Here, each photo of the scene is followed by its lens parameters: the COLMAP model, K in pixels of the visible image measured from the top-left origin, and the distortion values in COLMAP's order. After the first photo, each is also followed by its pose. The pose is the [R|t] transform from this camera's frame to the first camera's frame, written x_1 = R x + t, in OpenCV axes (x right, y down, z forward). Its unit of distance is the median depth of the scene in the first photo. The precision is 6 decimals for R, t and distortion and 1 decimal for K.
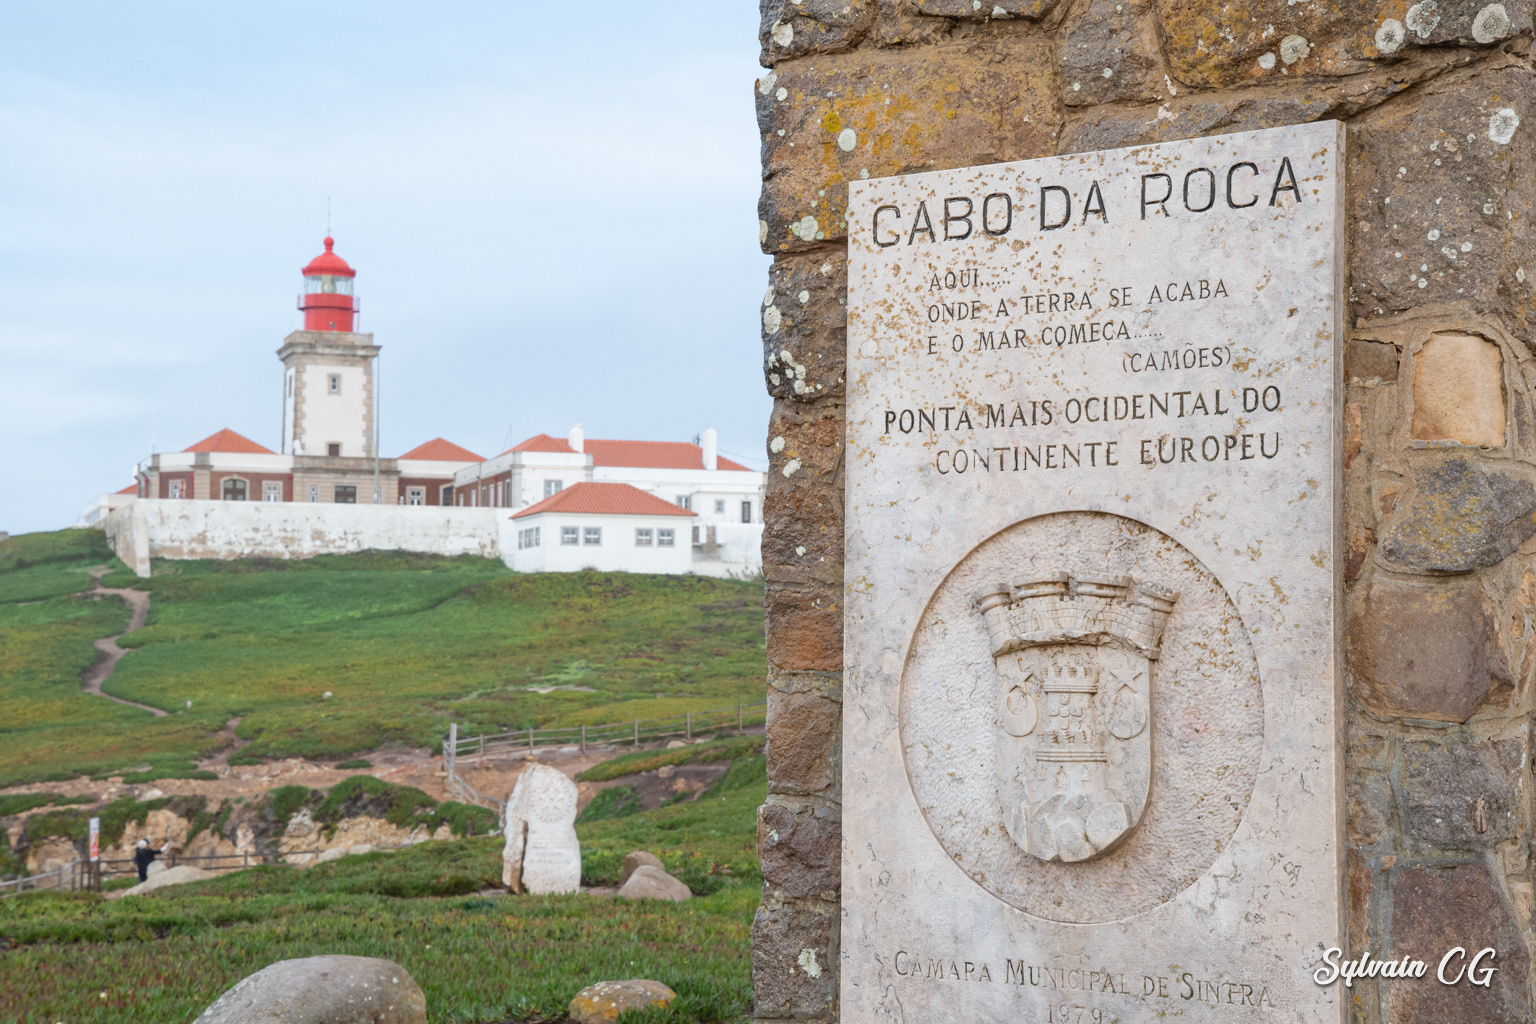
lens RADIAL K [[2918.1, 0, 765.2], [0, 2918.1, 514.2], [0, 0, 1]] dist [0.393085, 0.000000]
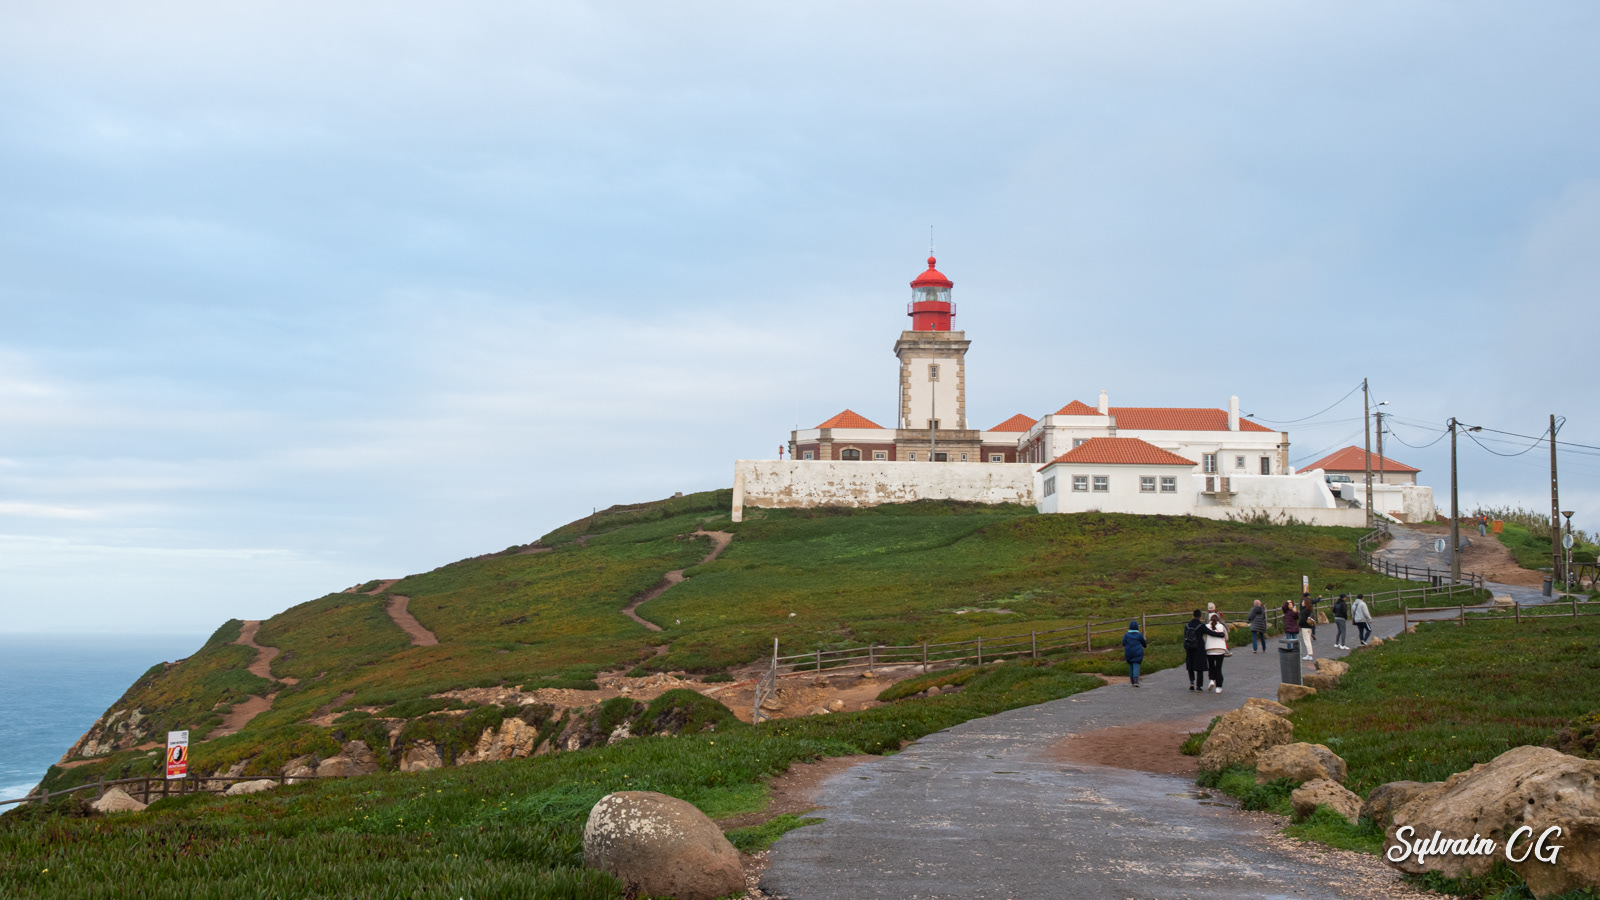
lens RADIAL K [[2017.6, 0, 774.0], [0, 2017.6, 388.8], [0, 0, 1]] dist [0.135097, 0.000000]
pose [[0.951739, -0.029884, -0.305450, 0.060374], [0.011745, 0.998066, -0.061048, 0.016849], [0.306684, 0.054514, 0.950249, 0.202461]]
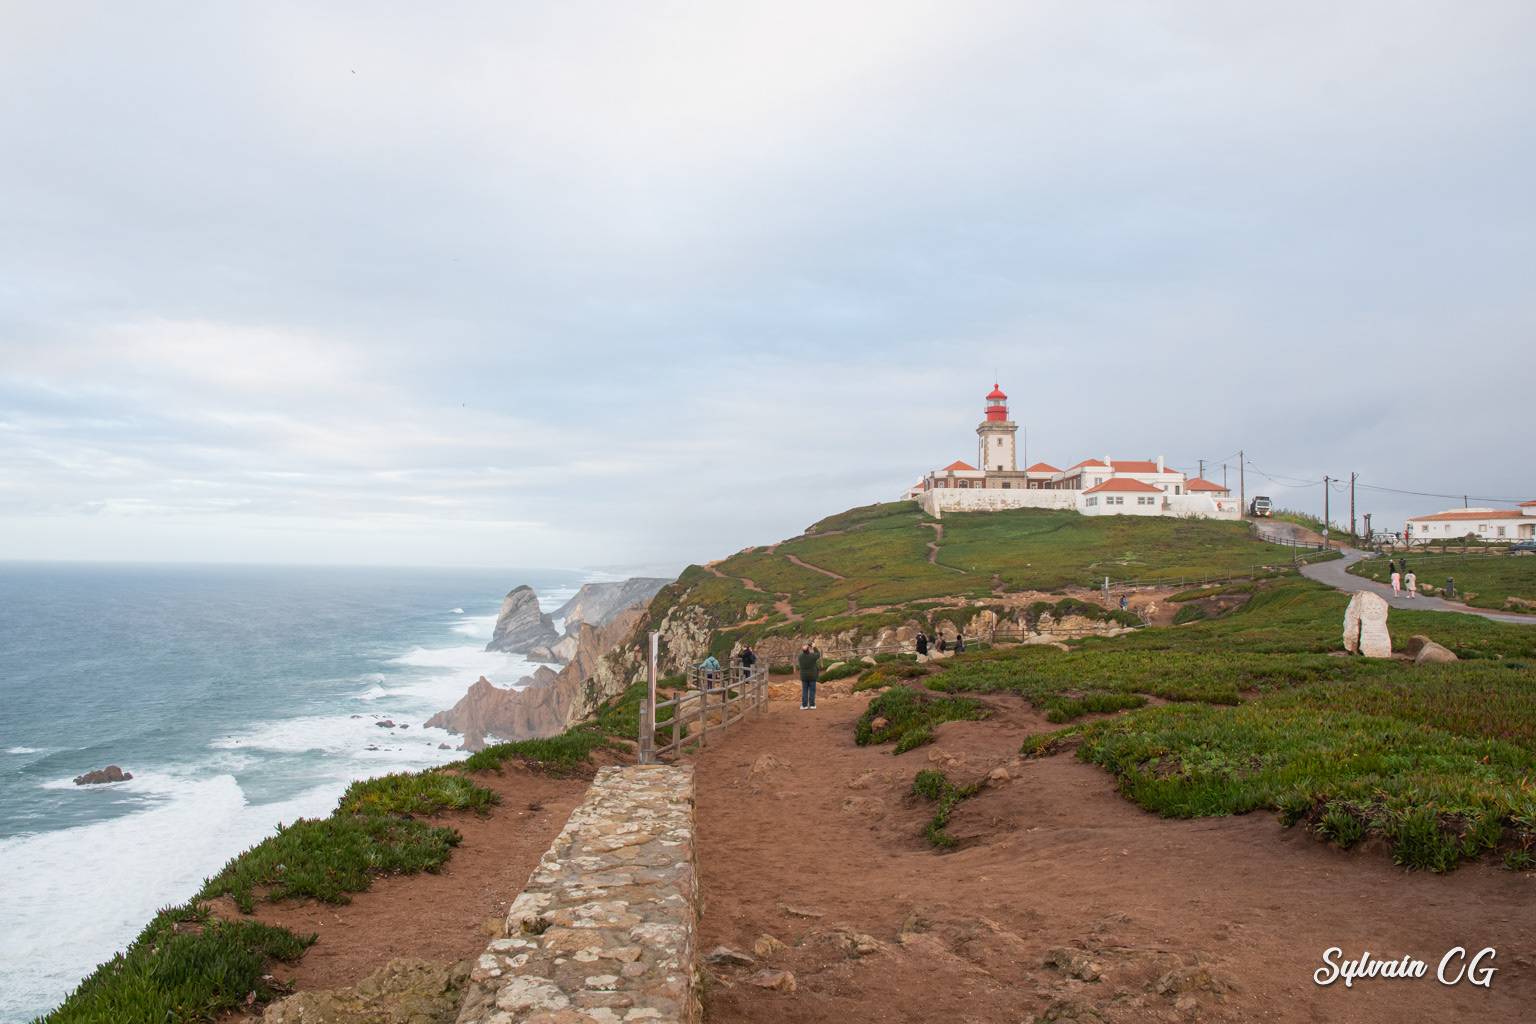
lens RADIAL K [[1127.9, 0, 767.0], [0, 1127.9, 506.3], [0, 0, 1]] dist [-0.092732, 0.003148]
pose [[0.952185, -0.011983, -0.305288, -0.053239], [0.013927, 0.999894, 0.004192, 0.004238], [0.305206, -0.008243, 0.952251, 0.037595]]
